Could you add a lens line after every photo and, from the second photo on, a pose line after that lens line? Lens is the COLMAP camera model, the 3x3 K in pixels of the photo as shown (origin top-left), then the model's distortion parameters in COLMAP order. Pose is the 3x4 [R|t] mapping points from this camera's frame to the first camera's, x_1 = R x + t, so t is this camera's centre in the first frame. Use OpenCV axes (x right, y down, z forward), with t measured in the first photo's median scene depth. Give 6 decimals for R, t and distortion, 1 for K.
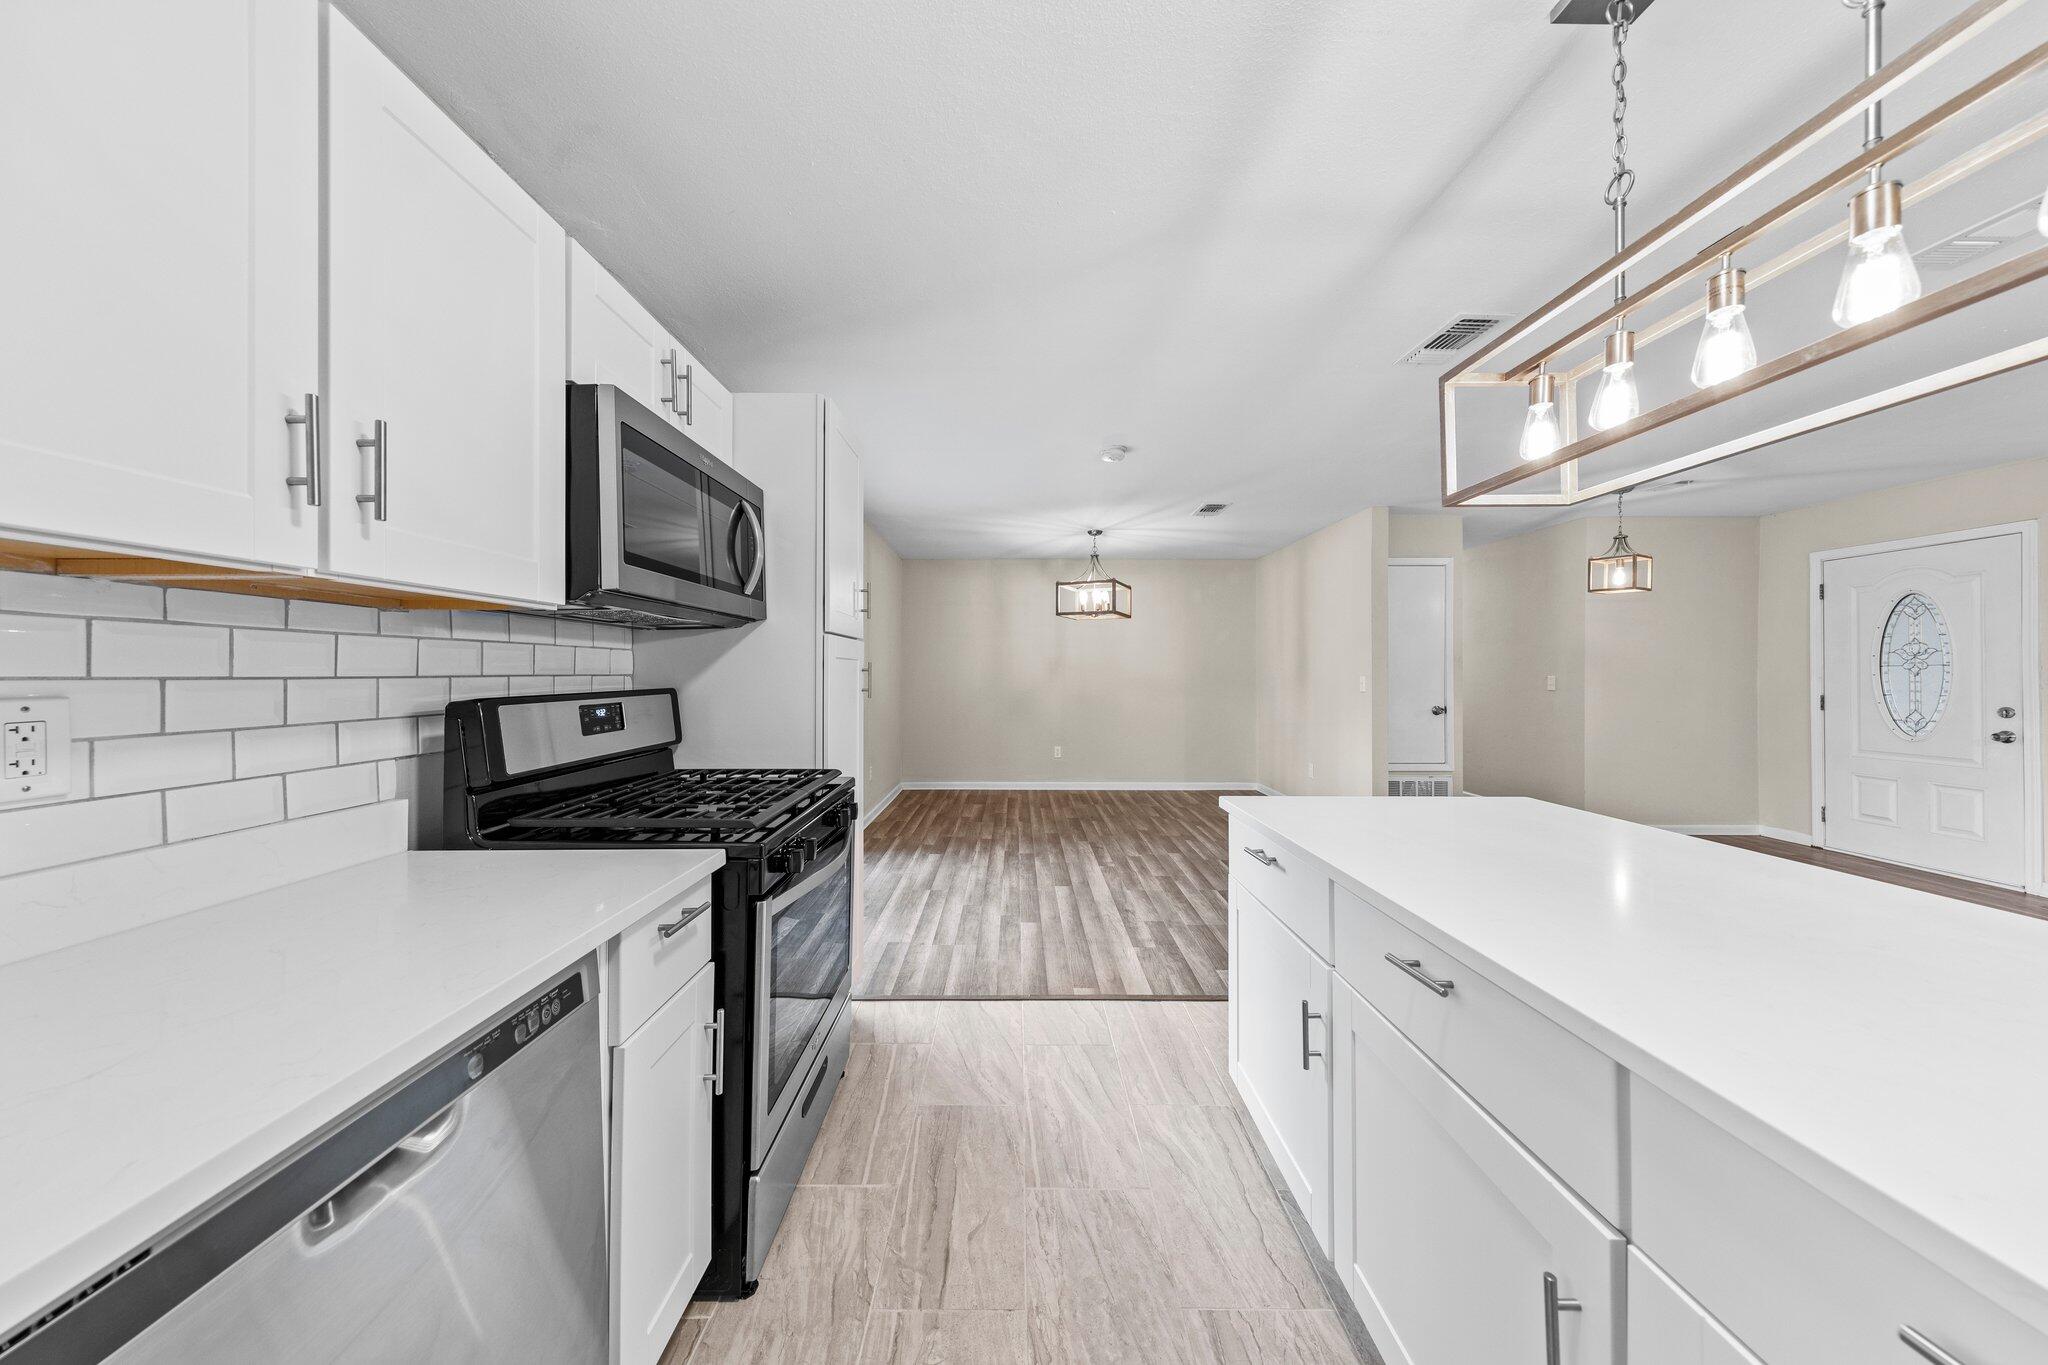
lens RADIAL K [[646.9, 0, 1025.1], [0, 646.9, 670.6], [0, 0, 1]] dist [0.004080, -0.000340]
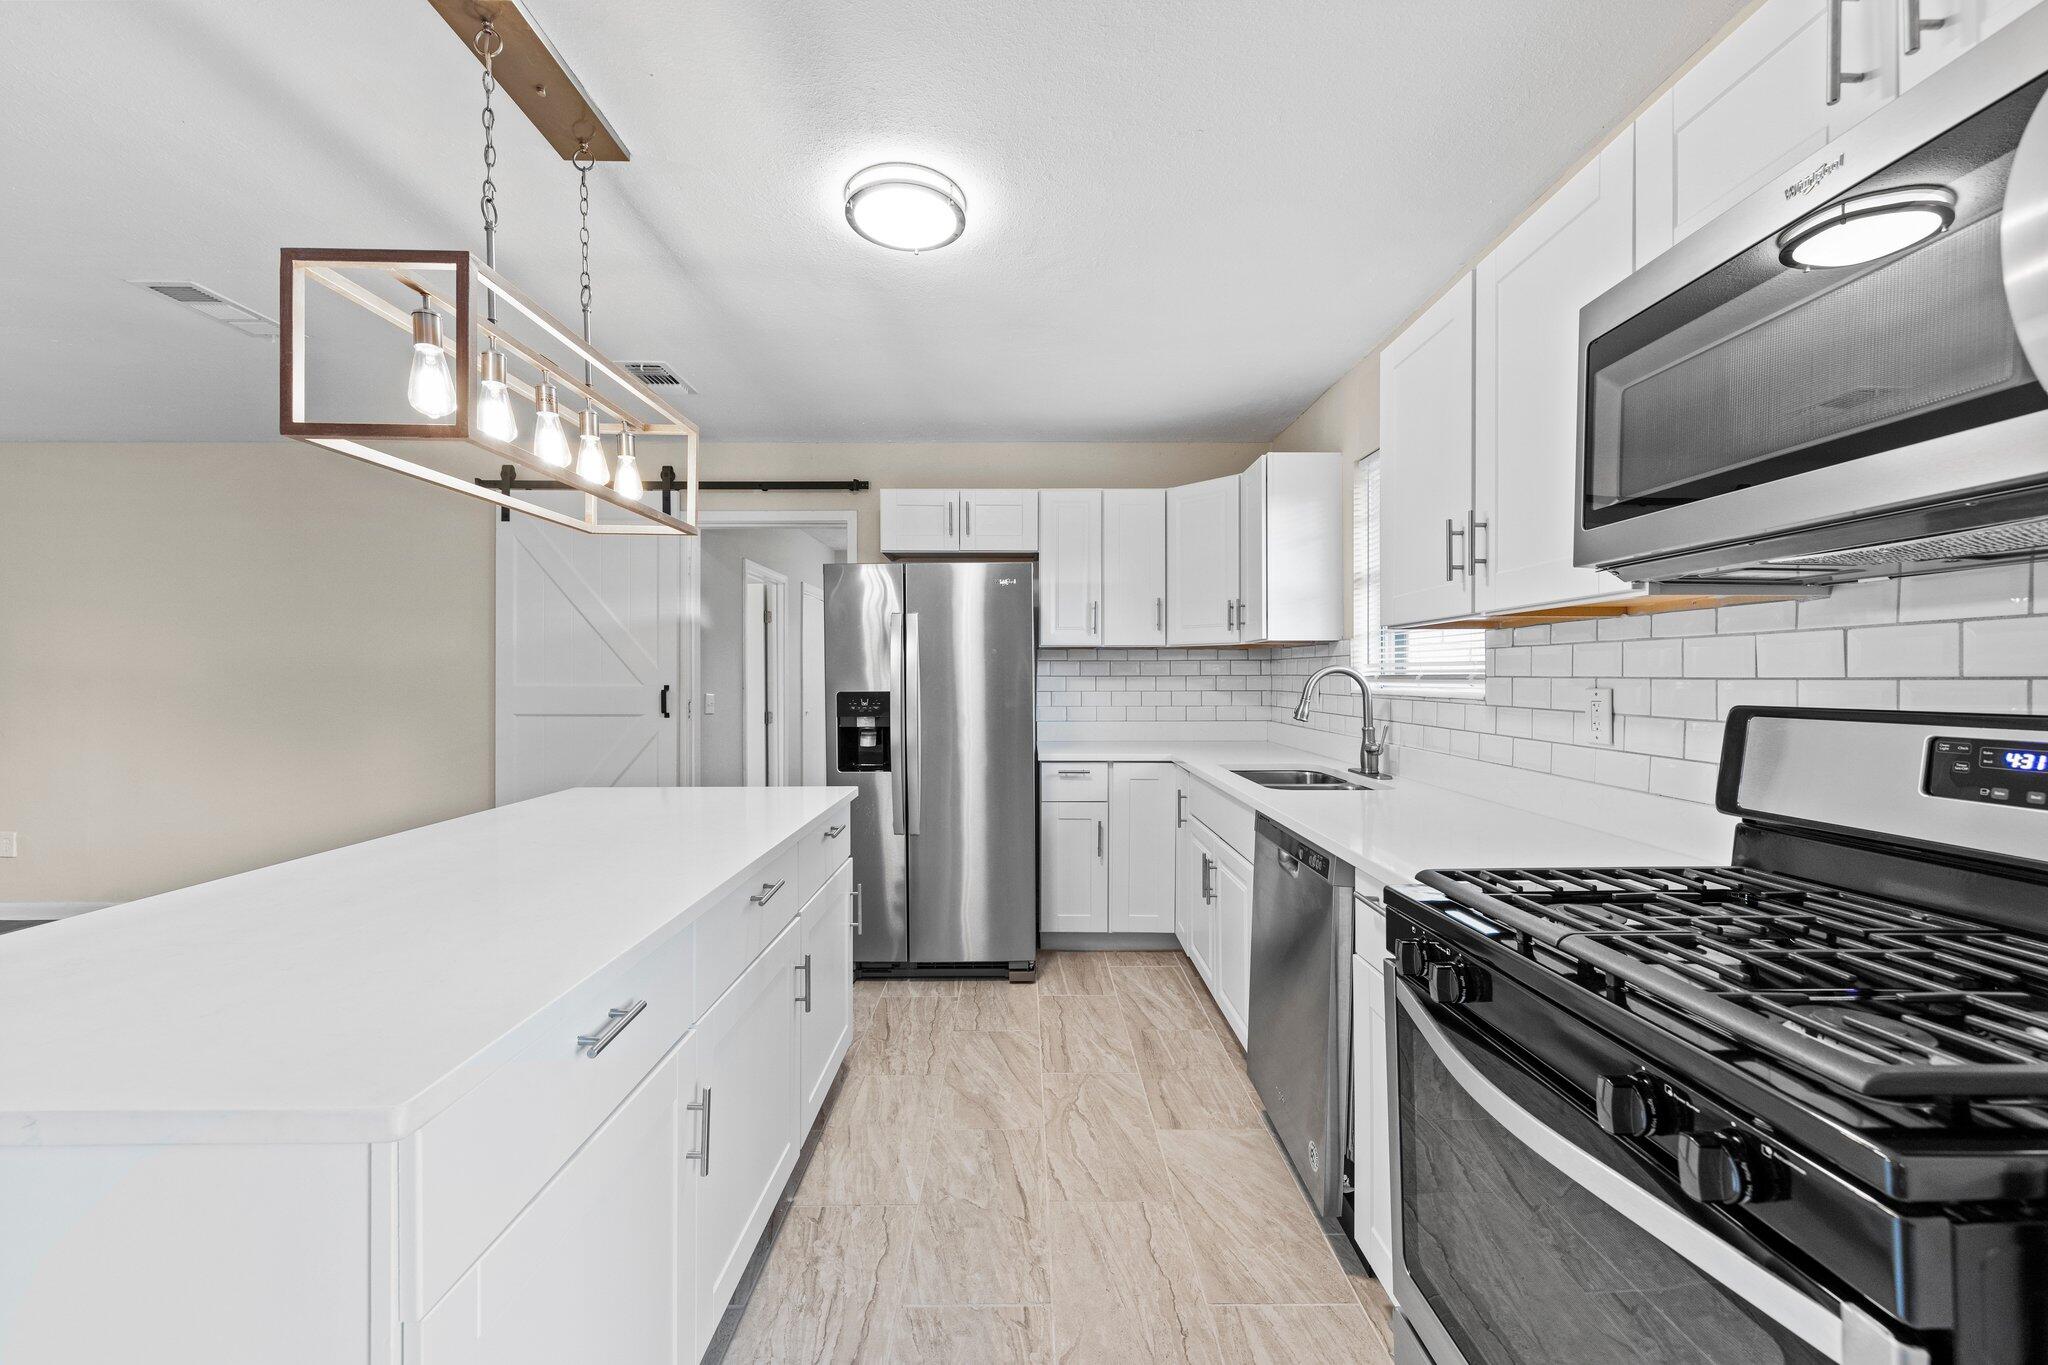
lens RADIAL K [[782.1, 0, 1026.0], [0, 782.1, 688.1], [0, 0, 1]] dist [0.012349, -0.001169]
pose [[-0.999990, 0.002280, 0.003786, 0.015096], [0.002325, 0.999927, 0.011852, 0.003500], [-0.003759, 0.011861, -0.999923, 0.803381]]
